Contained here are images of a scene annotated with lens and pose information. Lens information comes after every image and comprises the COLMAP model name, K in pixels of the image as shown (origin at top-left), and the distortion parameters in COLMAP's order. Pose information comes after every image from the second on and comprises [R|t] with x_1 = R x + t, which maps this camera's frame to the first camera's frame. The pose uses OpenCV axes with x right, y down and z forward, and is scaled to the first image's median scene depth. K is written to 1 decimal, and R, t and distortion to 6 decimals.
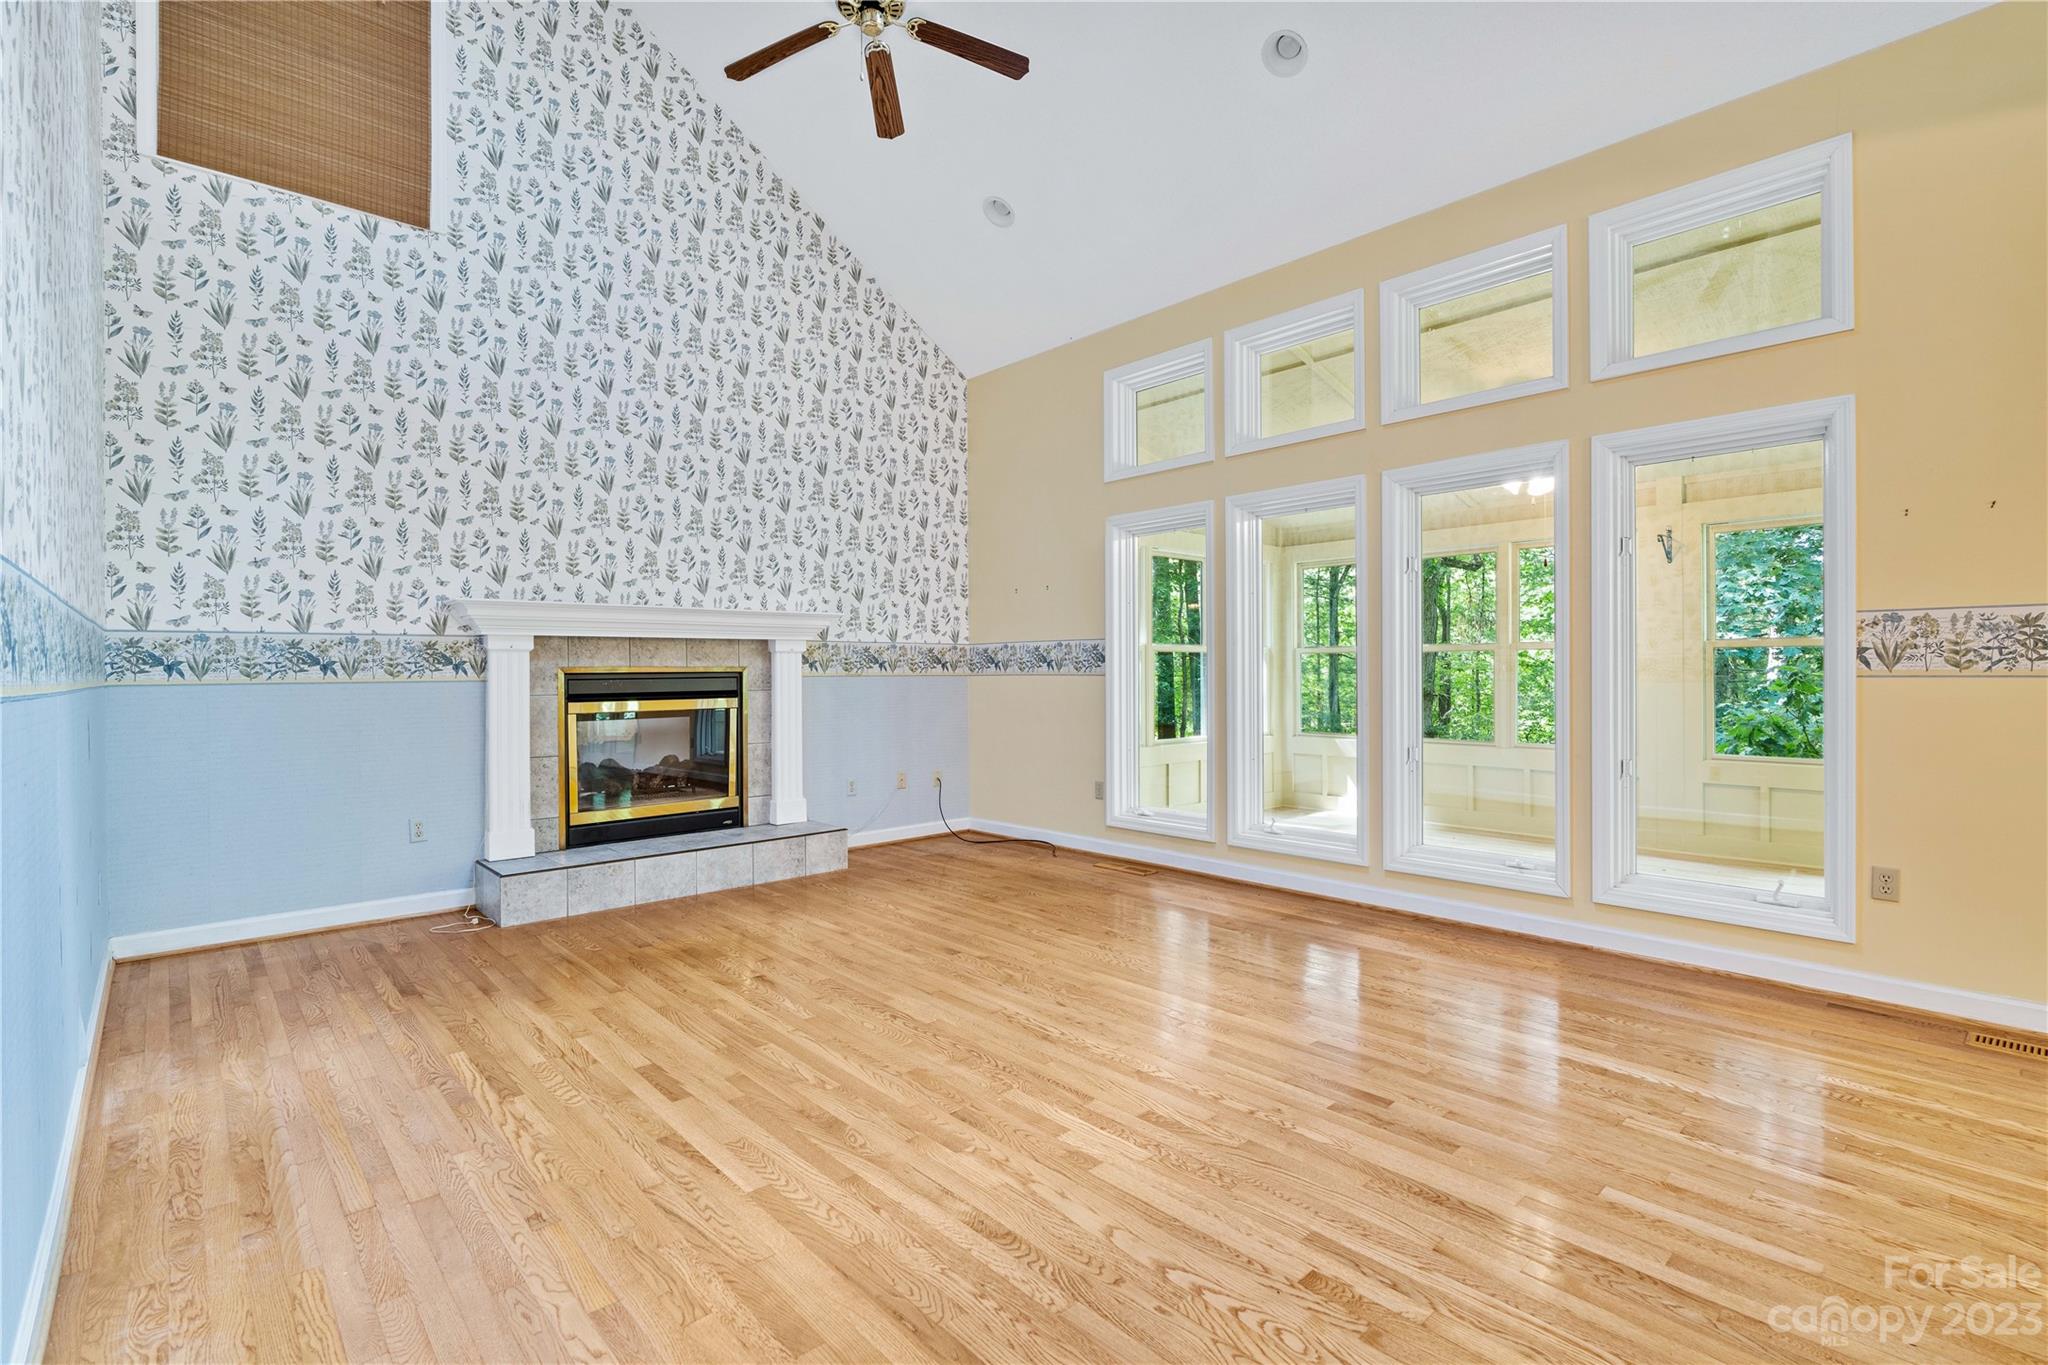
lens RADIAL K [[936.9, 0, 1022.0], [0, 936.9, 670.7], [0, 0, 1]] dist [-0.001555, 0.000590]
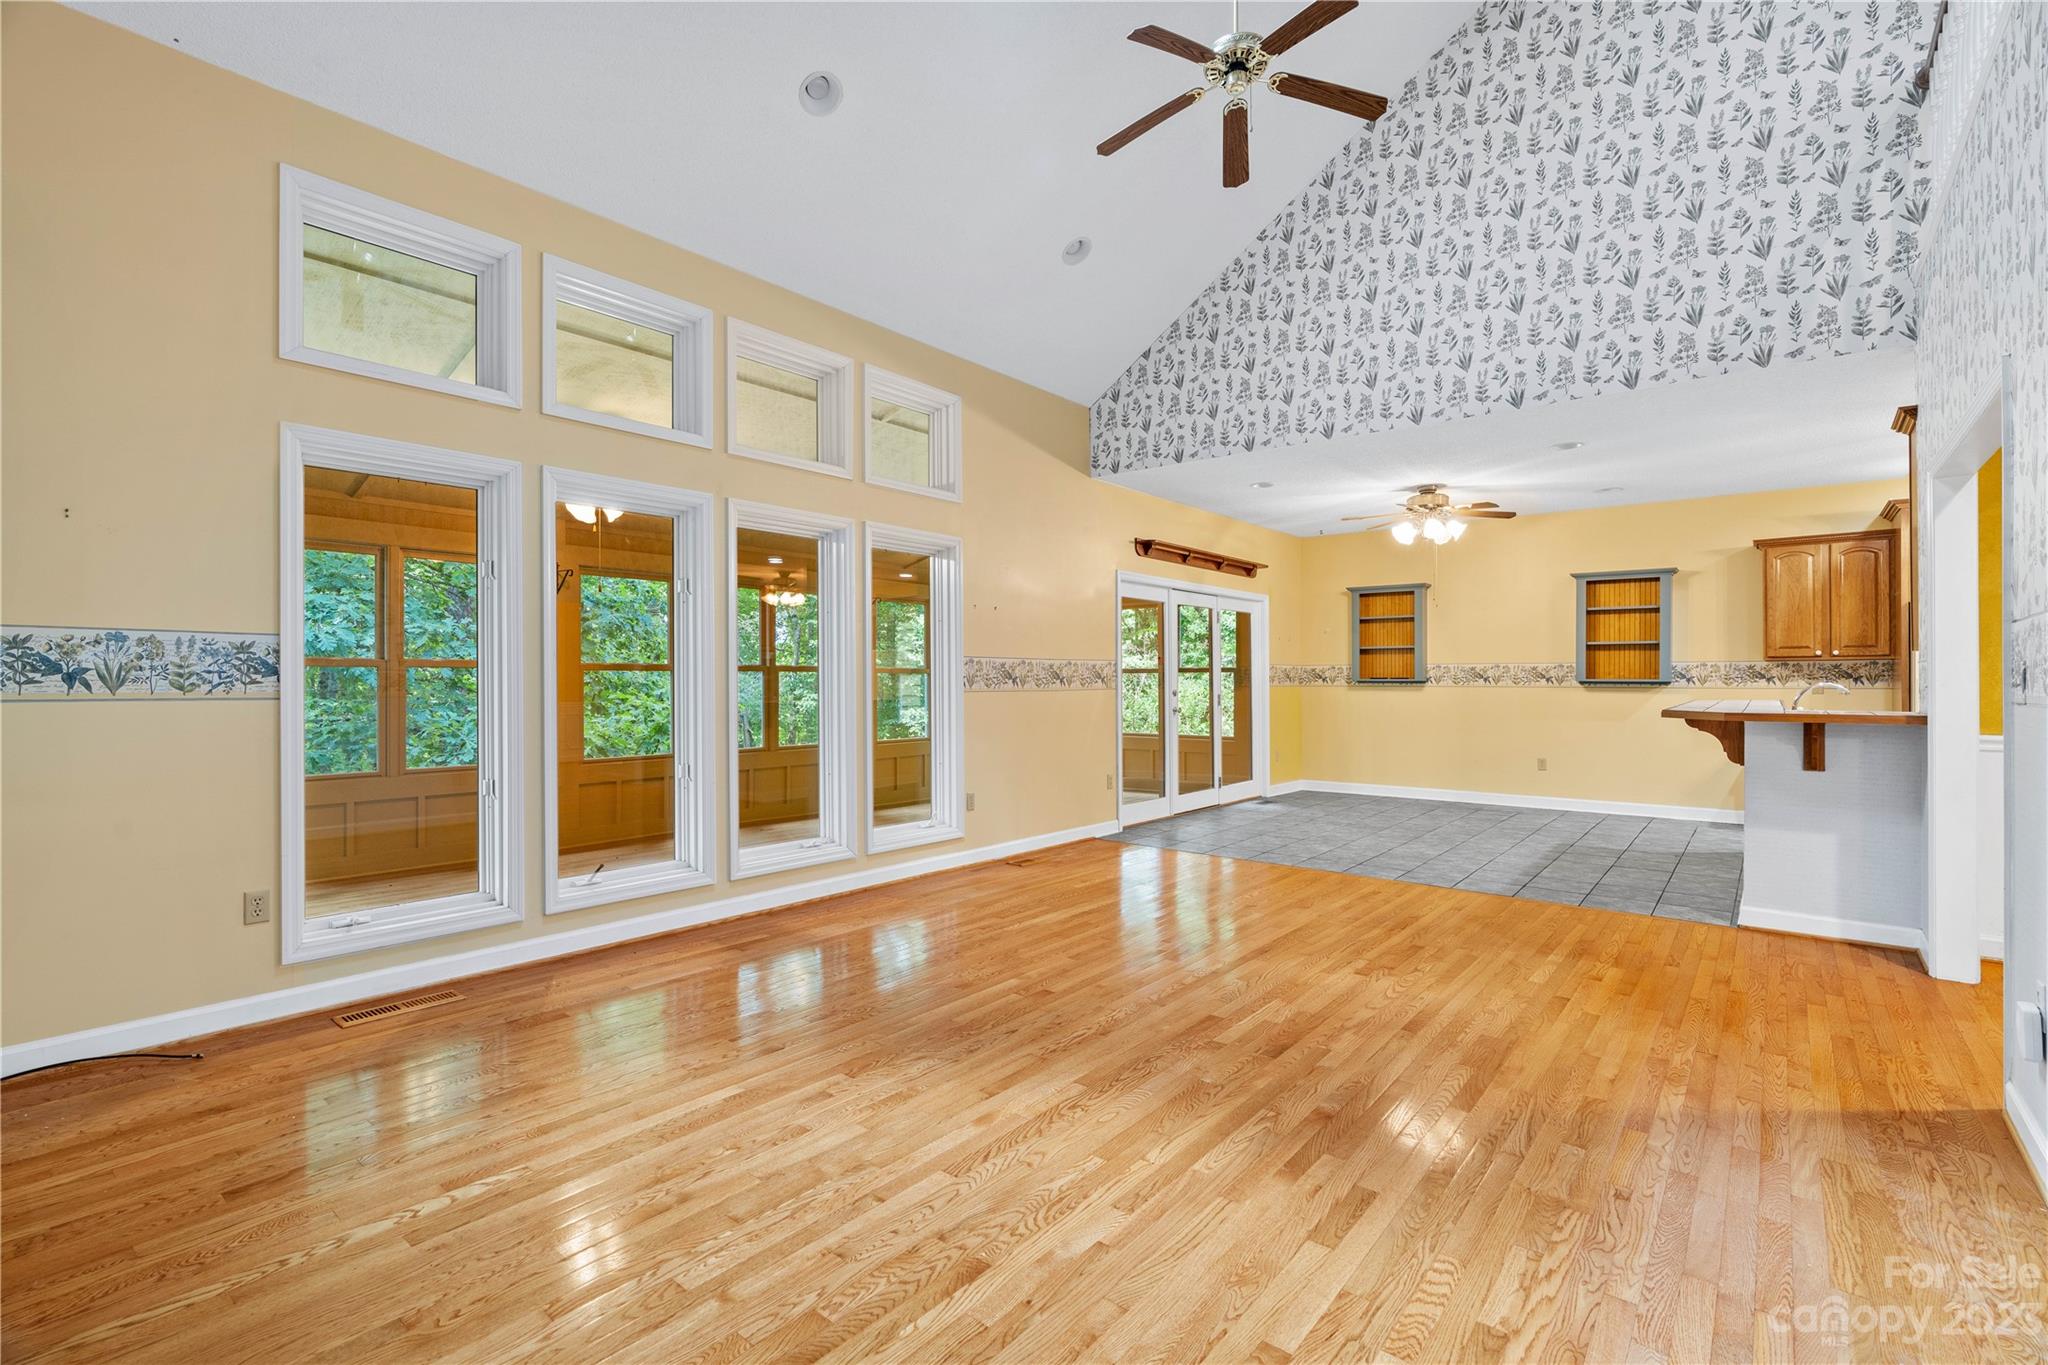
lens RADIAL K [[970.7, 0, 1027.0], [0, 970.7, 622.5], [0, 0, 1]] dist [0.063246, -0.000364]
pose [[-0.181251, 0.068179, 0.981071, -0.472534], [0.001515, 0.997612, -0.069048, 0.001084], [-0.983436, -0.011029, -0.180921, 0.564010]]
